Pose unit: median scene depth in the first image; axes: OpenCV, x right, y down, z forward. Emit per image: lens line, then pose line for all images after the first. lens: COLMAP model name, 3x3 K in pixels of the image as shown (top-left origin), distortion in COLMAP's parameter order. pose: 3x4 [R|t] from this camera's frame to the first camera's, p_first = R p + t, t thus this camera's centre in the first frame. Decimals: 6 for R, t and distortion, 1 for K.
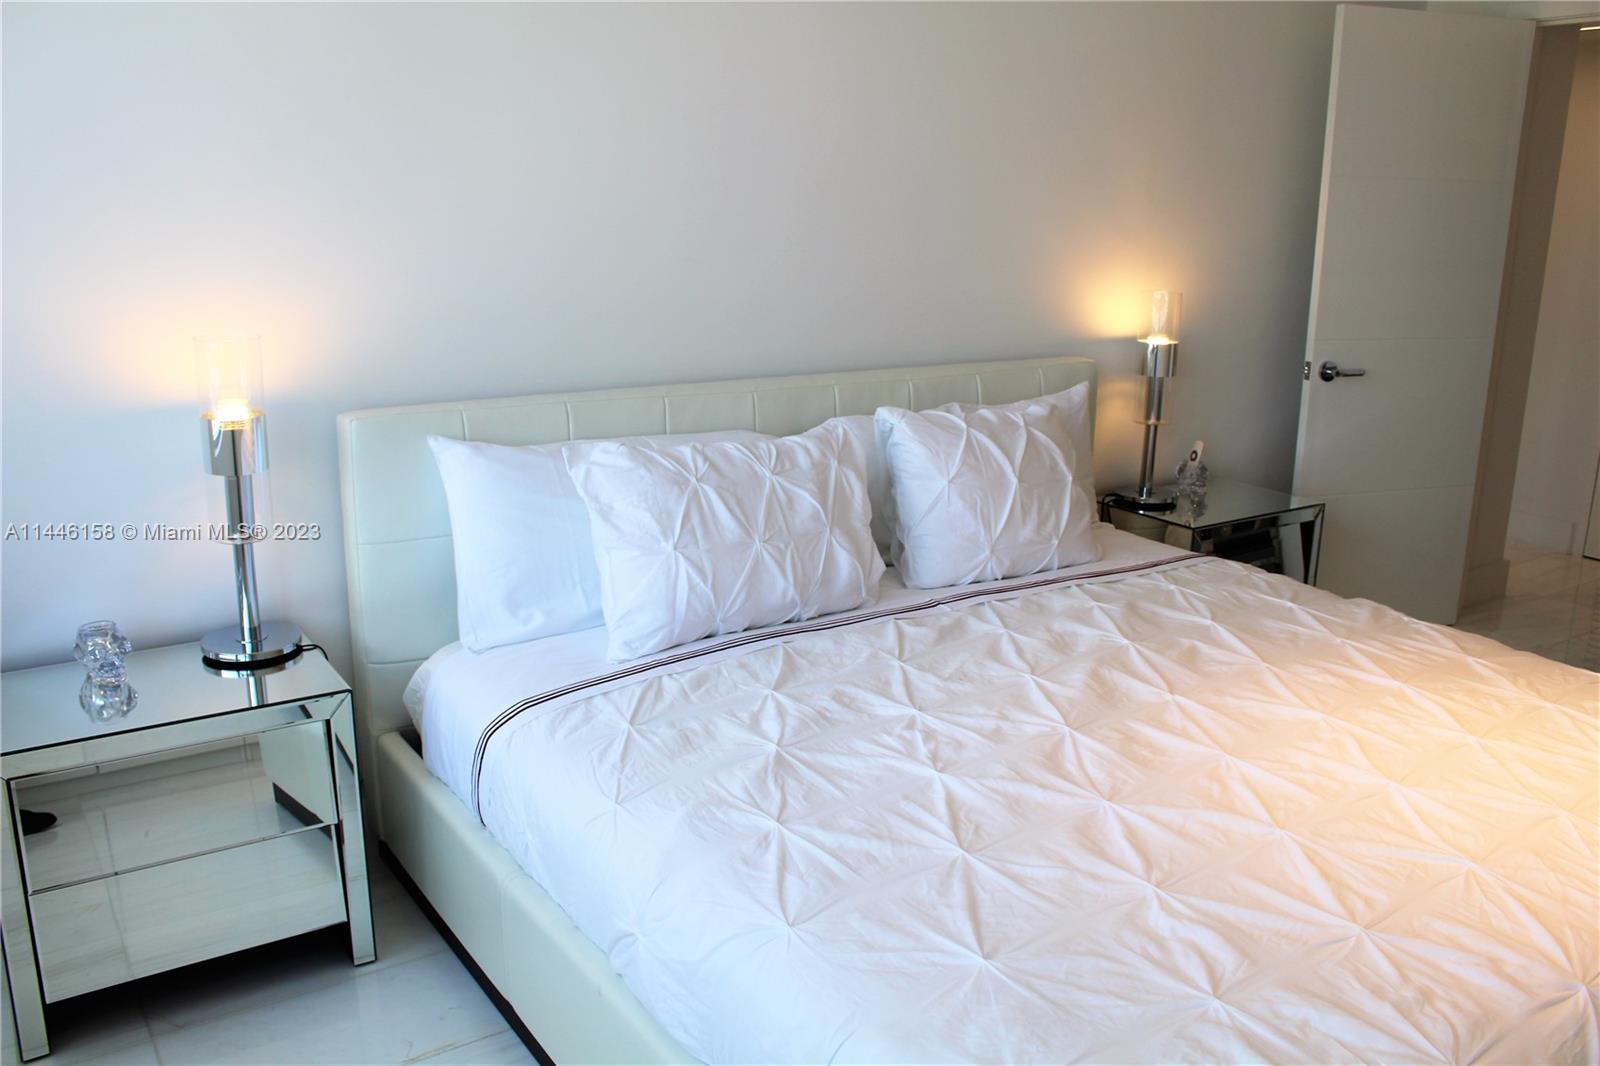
lens RADIAL K [[1339.0, 0, 800.0], [0, 1339.0, 533.0], [0, 0, 1]] dist [-0.161358, 0.133898]
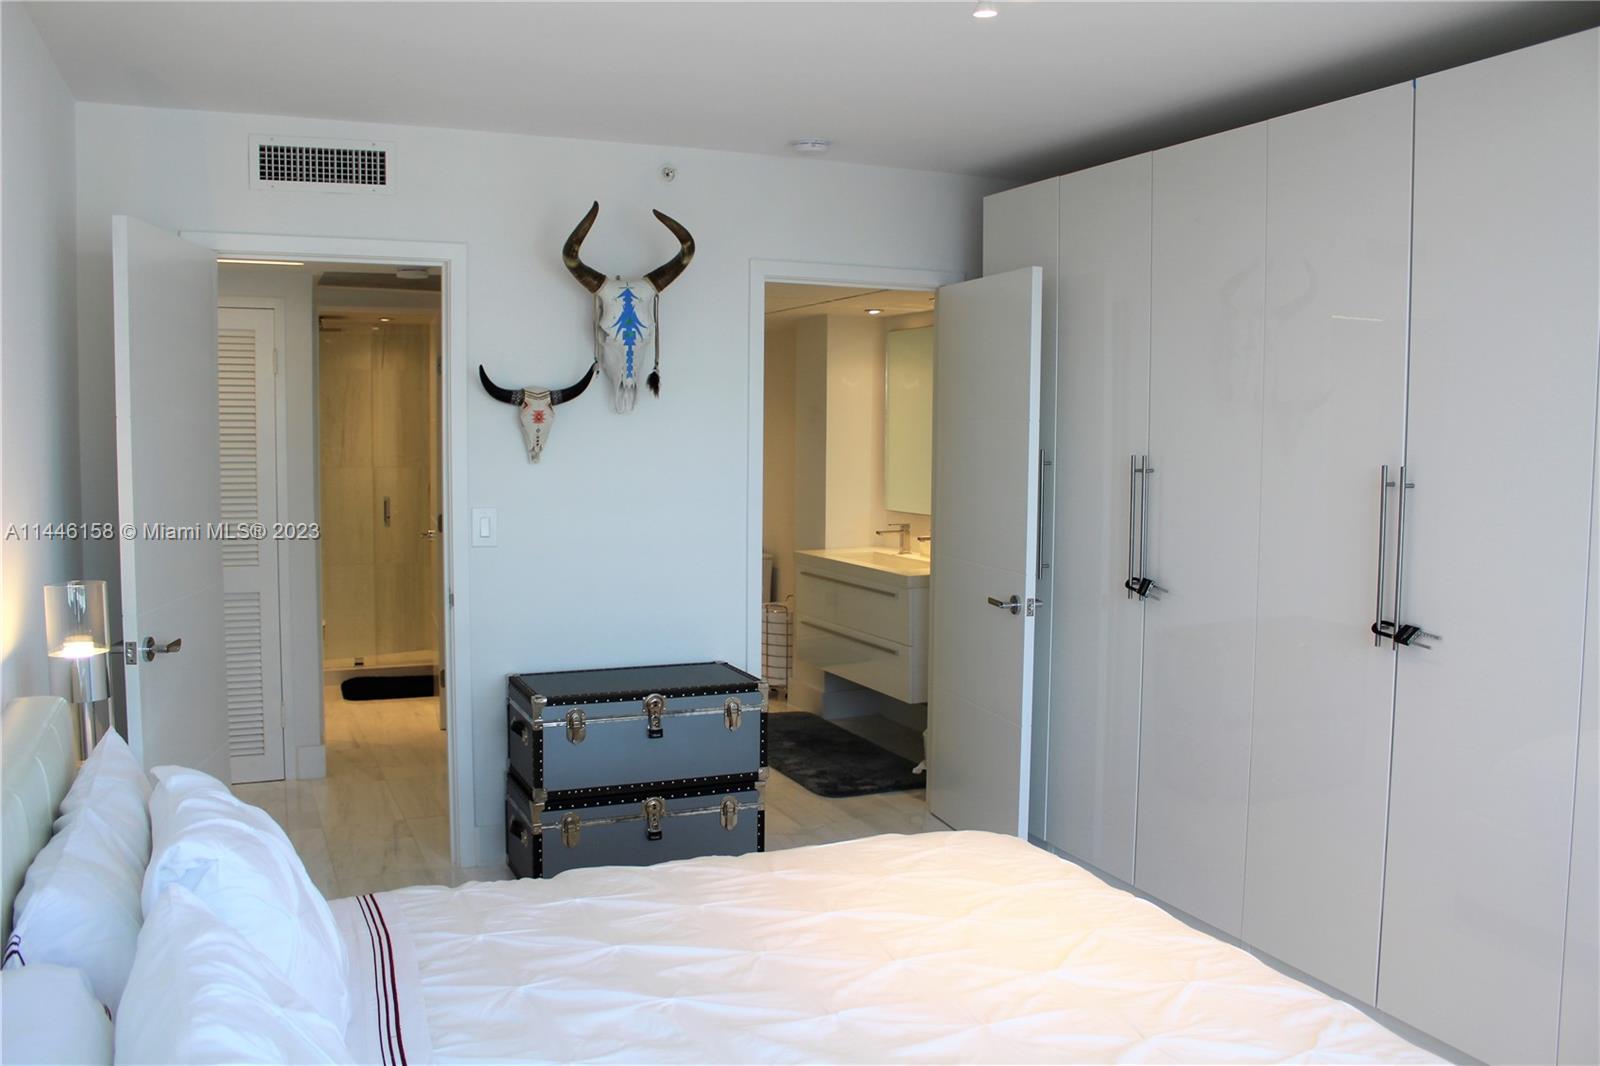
lens RADIAL K [[1339.0, 0, 800.0], [0, 1339.0, 533.0], [0, 0, 1]] dist [-0.161358, 0.133898]
pose [[0.183444, -0.094375, 0.978490, -0.448777], [0.243326, 0.968765, 0.047819, -0.193055], [-0.952439, 0.229320, 0.200678, 0.621675]]
